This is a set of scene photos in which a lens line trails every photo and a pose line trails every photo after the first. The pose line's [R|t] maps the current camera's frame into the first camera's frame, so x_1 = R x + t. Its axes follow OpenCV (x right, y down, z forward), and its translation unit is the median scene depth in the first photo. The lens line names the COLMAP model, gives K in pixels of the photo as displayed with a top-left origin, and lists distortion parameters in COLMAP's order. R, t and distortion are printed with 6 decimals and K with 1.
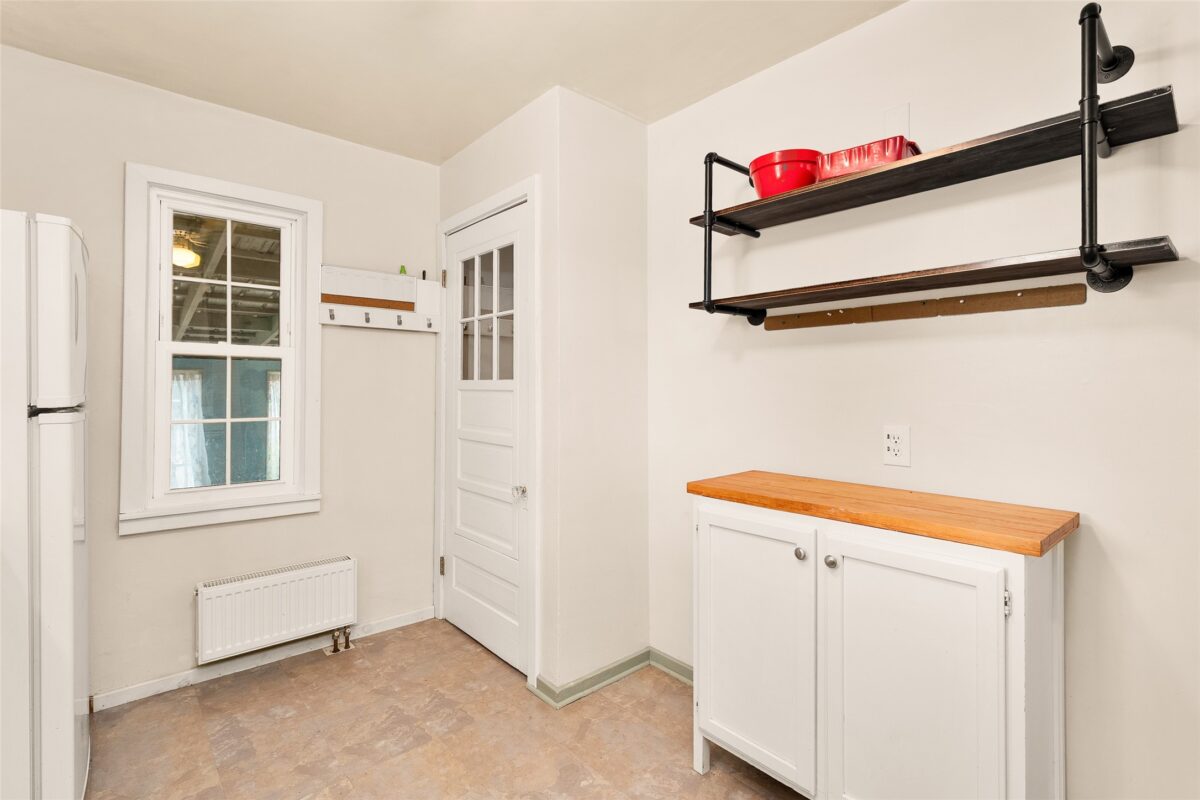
lens RADIAL K [[562.4, 0, 608.8], [0, 562.4, 370.3], [0, 0, 1]] dist [-0.003453, -0.000357]
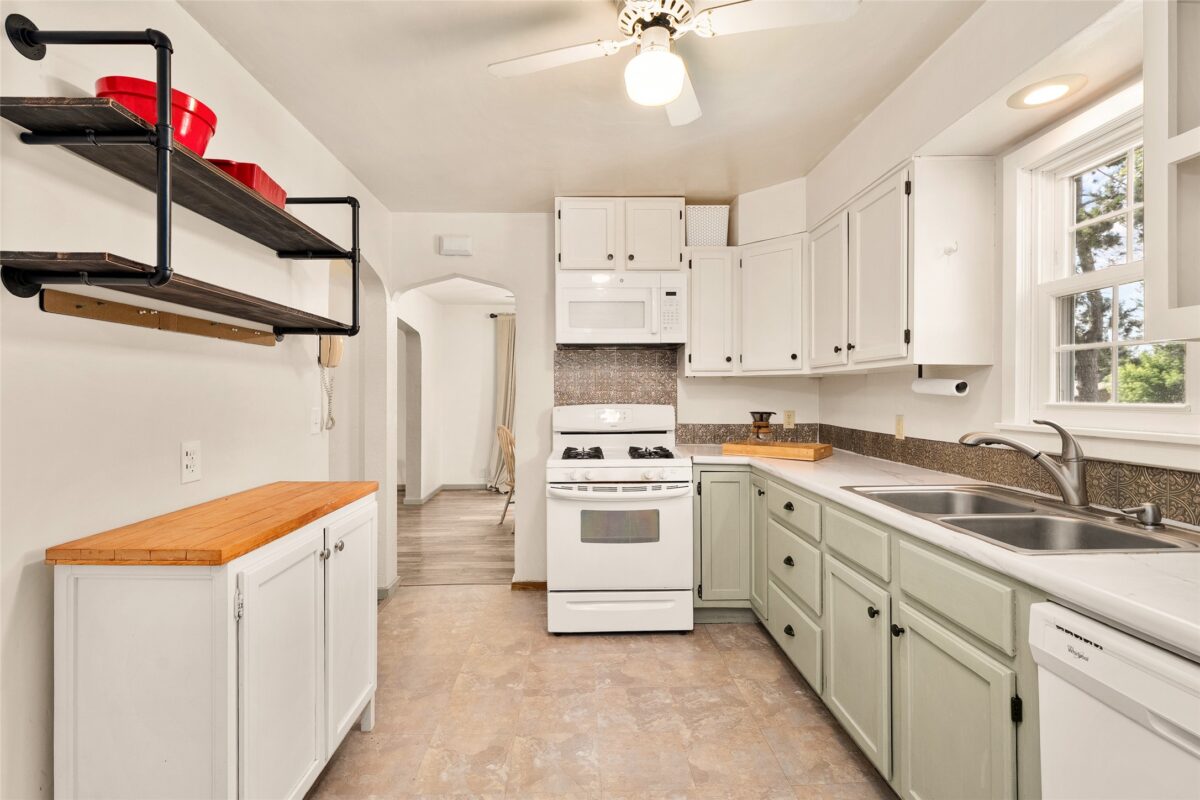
lens RADIAL K [[562.4, 0, 583.5], [0, 562.4, 391.2], [0, 0, 1]] dist [-0.003453, -0.000357]
pose [[-0.755816, 0.001931, 0.654781, -0.614660], [-0.019191, 0.999501, -0.025100, 0.020465], [-0.654503, -0.031537, -0.755401, 1.217853]]
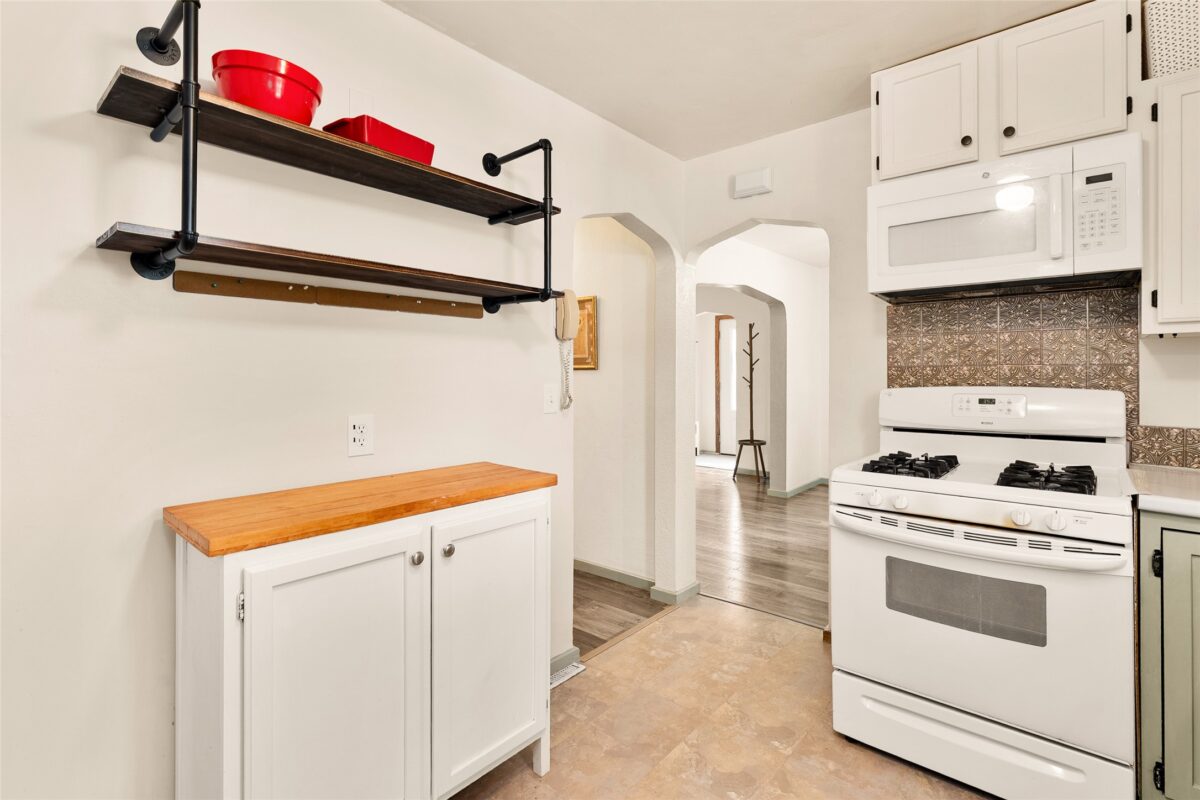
lens RADIAL K [[562.4, 0, 596.3], [0, 562.4, 371.2], [0, 0, 1]] dist [-0.003453, -0.000357]
pose [[-0.122776, 0.003428, 0.992428, -0.490050], [-0.029559, 0.999538, -0.007109, 0.014982], [-0.991994, -0.030208, -0.122618, 0.669745]]
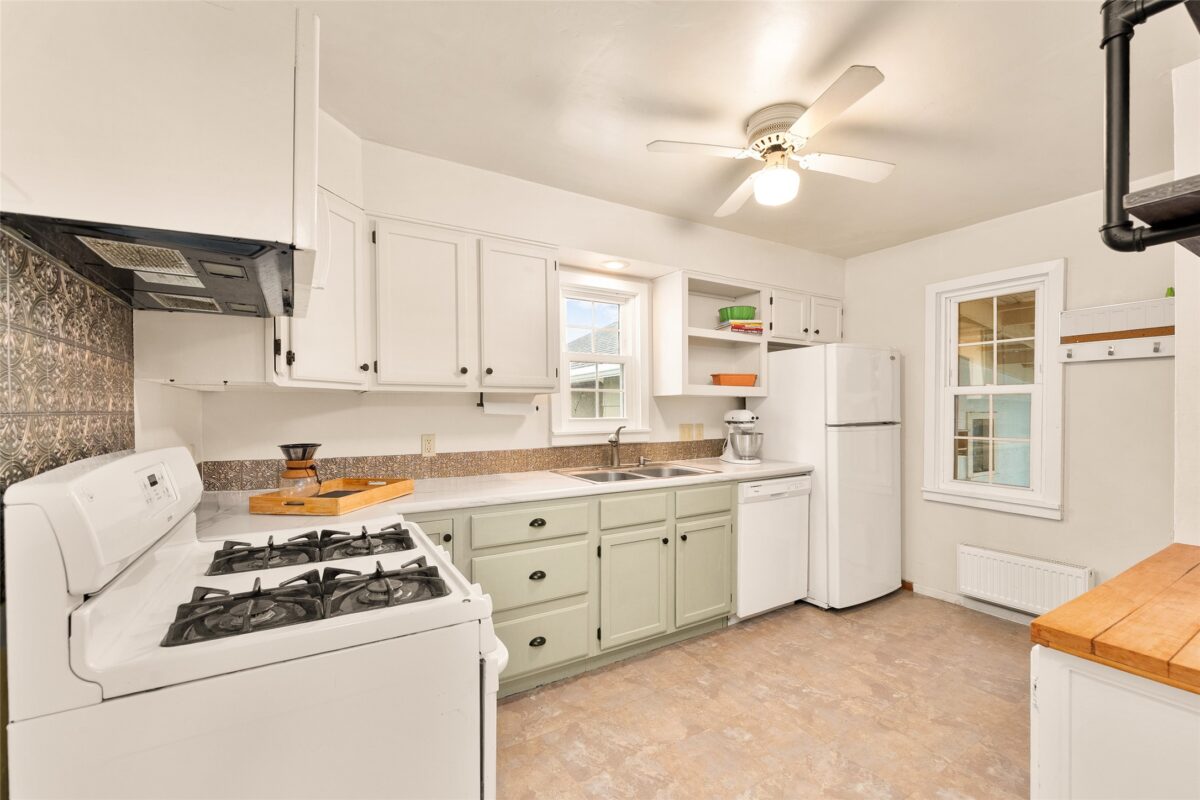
lens RADIAL K [[487.5, 0, 610.6], [0, 487.5, 418.0], [0, 0, 1]] dist [-0.003150, 0.000359]
pose [[-0.166294, 0.011121, -0.986014, 0.921158], [0.032936, 0.999441, 0.005717, -0.006167], [0.985526, -0.031524, -0.166567, 0.334559]]
